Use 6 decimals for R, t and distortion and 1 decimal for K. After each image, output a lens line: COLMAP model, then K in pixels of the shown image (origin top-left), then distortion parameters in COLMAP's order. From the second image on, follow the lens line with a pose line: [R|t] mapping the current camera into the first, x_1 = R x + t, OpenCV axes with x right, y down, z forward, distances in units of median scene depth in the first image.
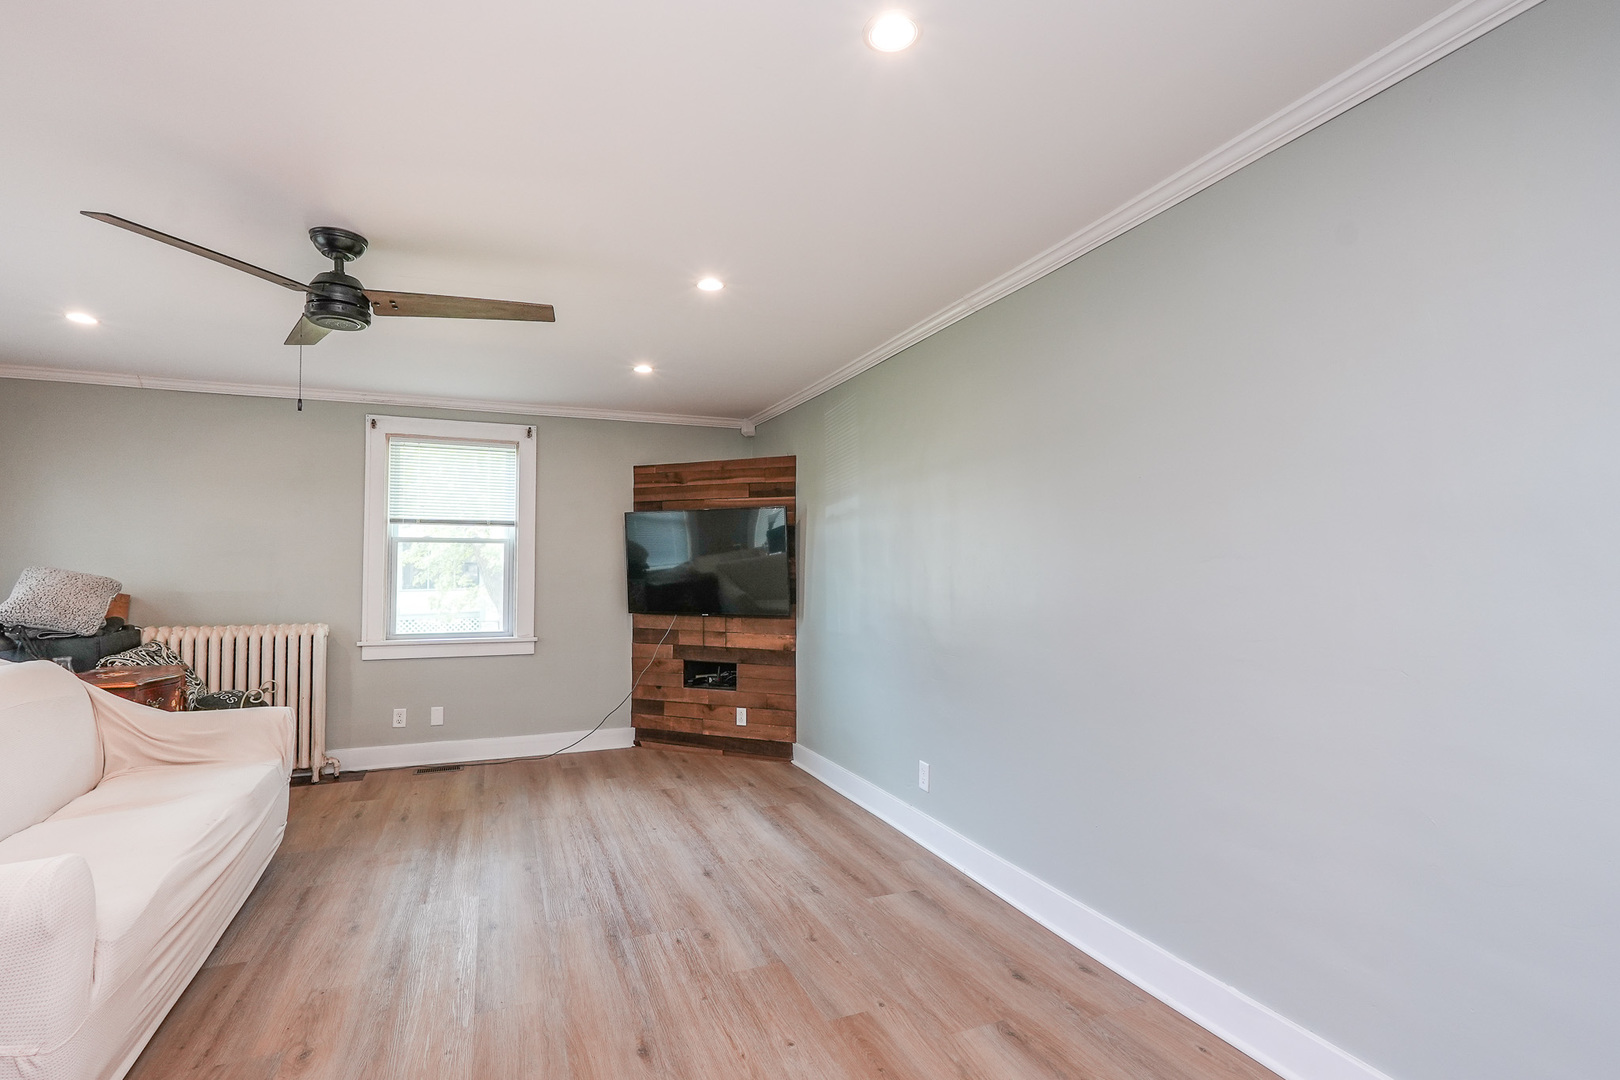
lens RADIAL K [[743.8, 0, 789.9], [0, 743.8, 537.9], [0, 0, 1]] dist [-0.016777, 0.007521]
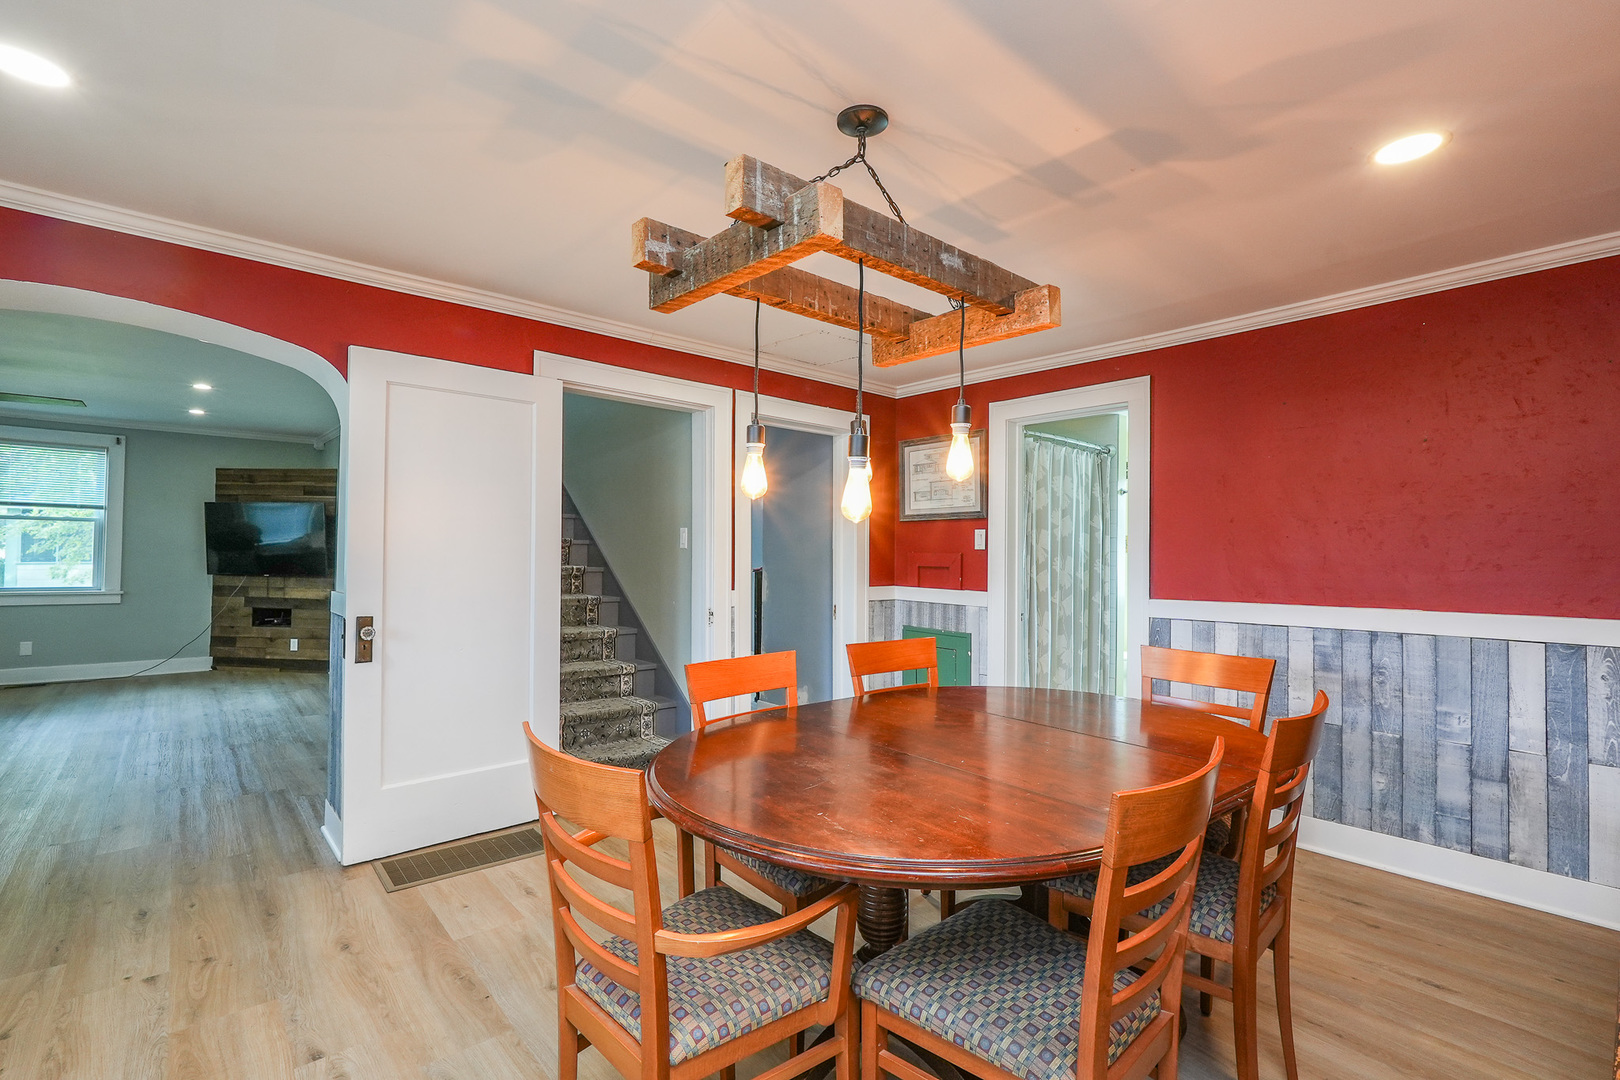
lens RADIAL K [[743.8, 0, 817.1], [0, 743.8, 537.9], [0, 0, 1]] dist [-0.016777, 0.007521]
pose [[0.947197, 0.023563, 0.319786, 0.430000], [-0.031200, 0.999337, 0.018779, -0.029576], [-0.319132, -0.027765, 0.947304, -0.687151]]
